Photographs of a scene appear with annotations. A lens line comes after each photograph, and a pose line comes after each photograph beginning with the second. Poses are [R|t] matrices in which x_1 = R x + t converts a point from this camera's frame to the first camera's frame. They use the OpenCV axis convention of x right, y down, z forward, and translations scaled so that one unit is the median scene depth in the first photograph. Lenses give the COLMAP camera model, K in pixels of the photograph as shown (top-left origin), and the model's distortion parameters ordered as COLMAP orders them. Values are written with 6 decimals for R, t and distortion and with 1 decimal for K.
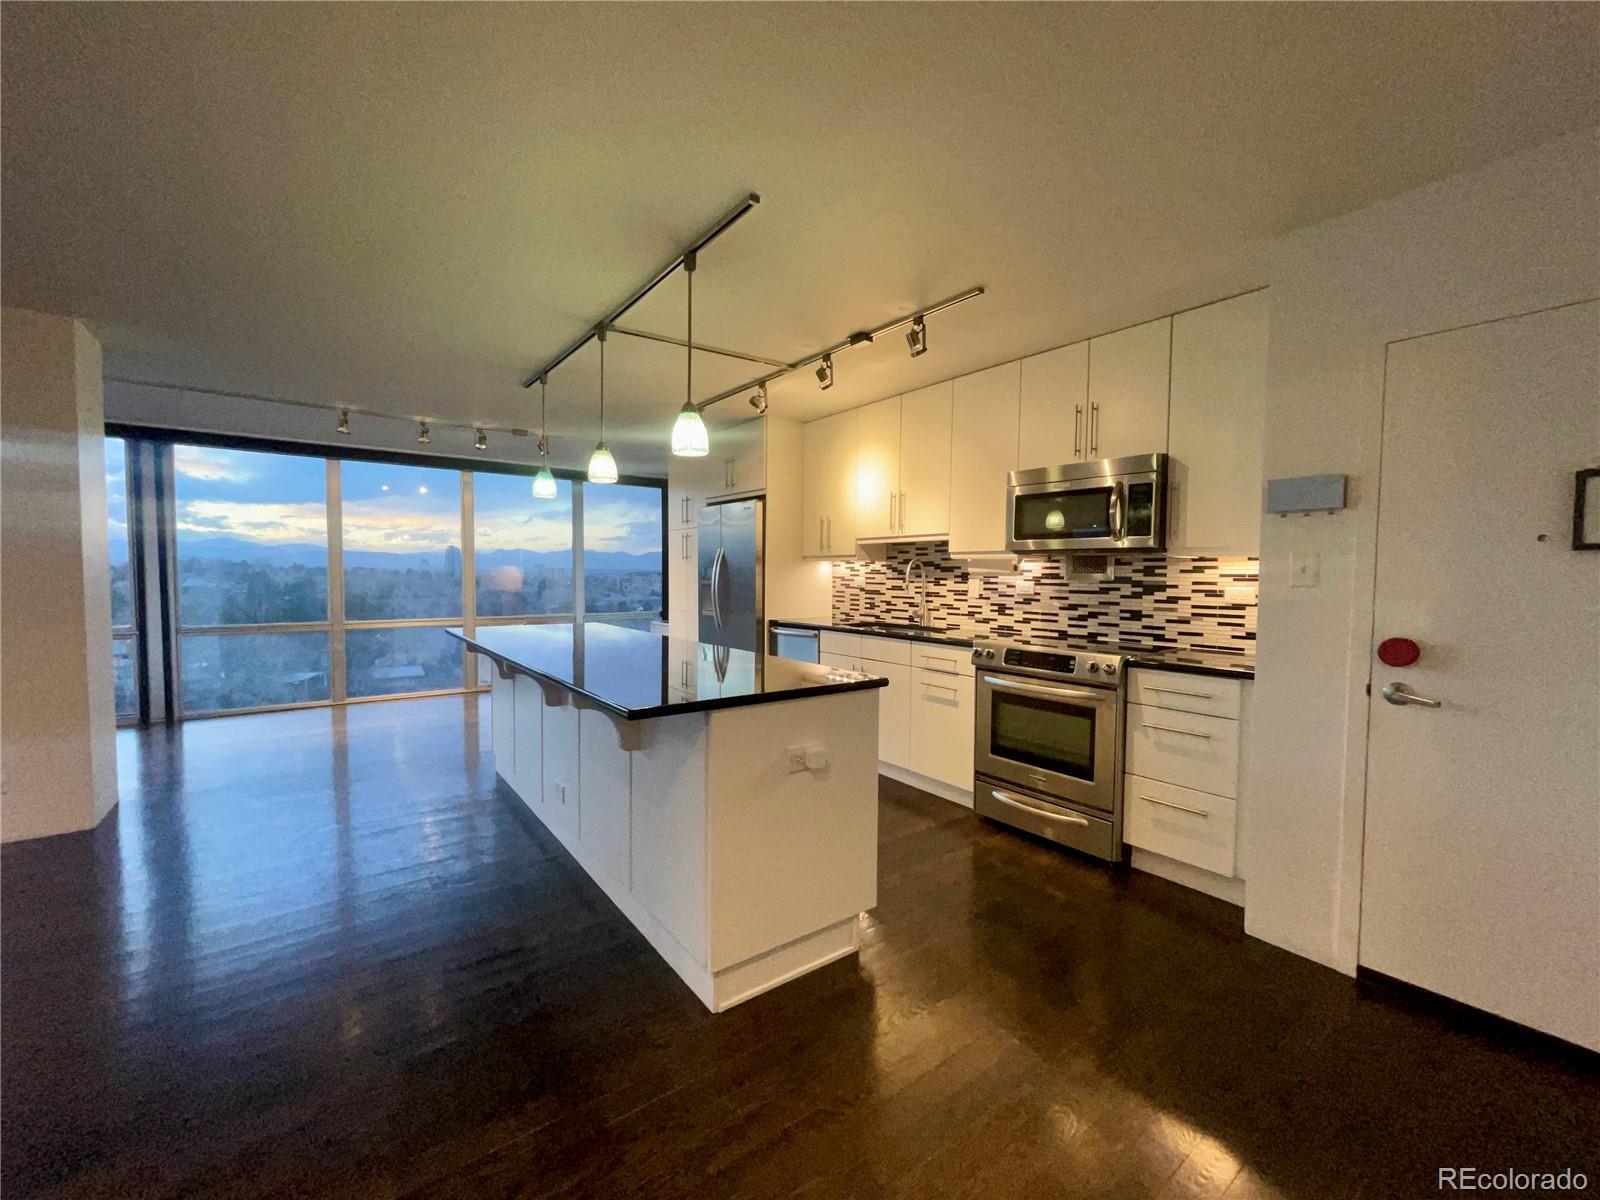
lens RADIAL K [[645.4, 0, 783.4], [0, 645.4, 603.6], [0, 0, 1]] dist [-0.000150, -0.000087]
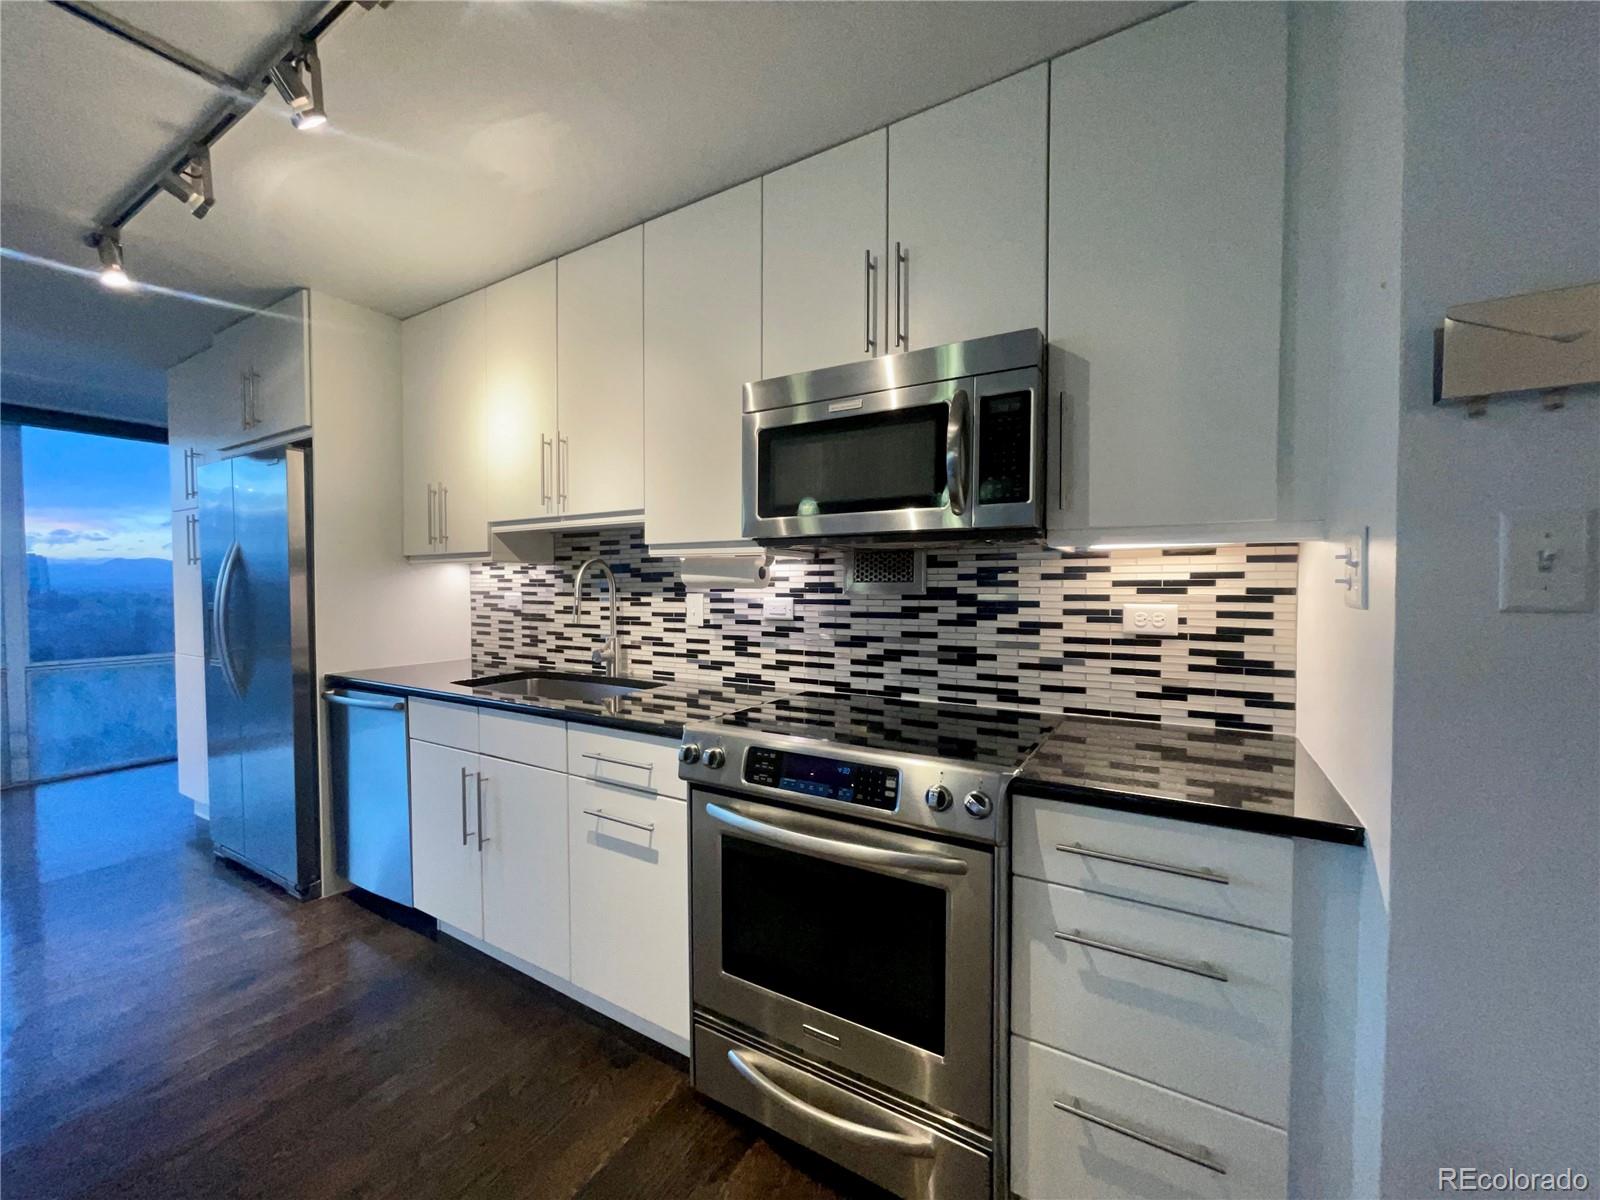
lens RADIAL K [[645.4, 0, 783.4], [0, 645.4, 603.6], [0, 0, 1]] dist [-0.000150, -0.000087]
pose [[0.927705, -0.018643, 0.372849, 0.168359], [0.025881, 0.999561, -0.014417, -0.020690], [-0.372416, 0.023024, 0.927780, 0.476521]]
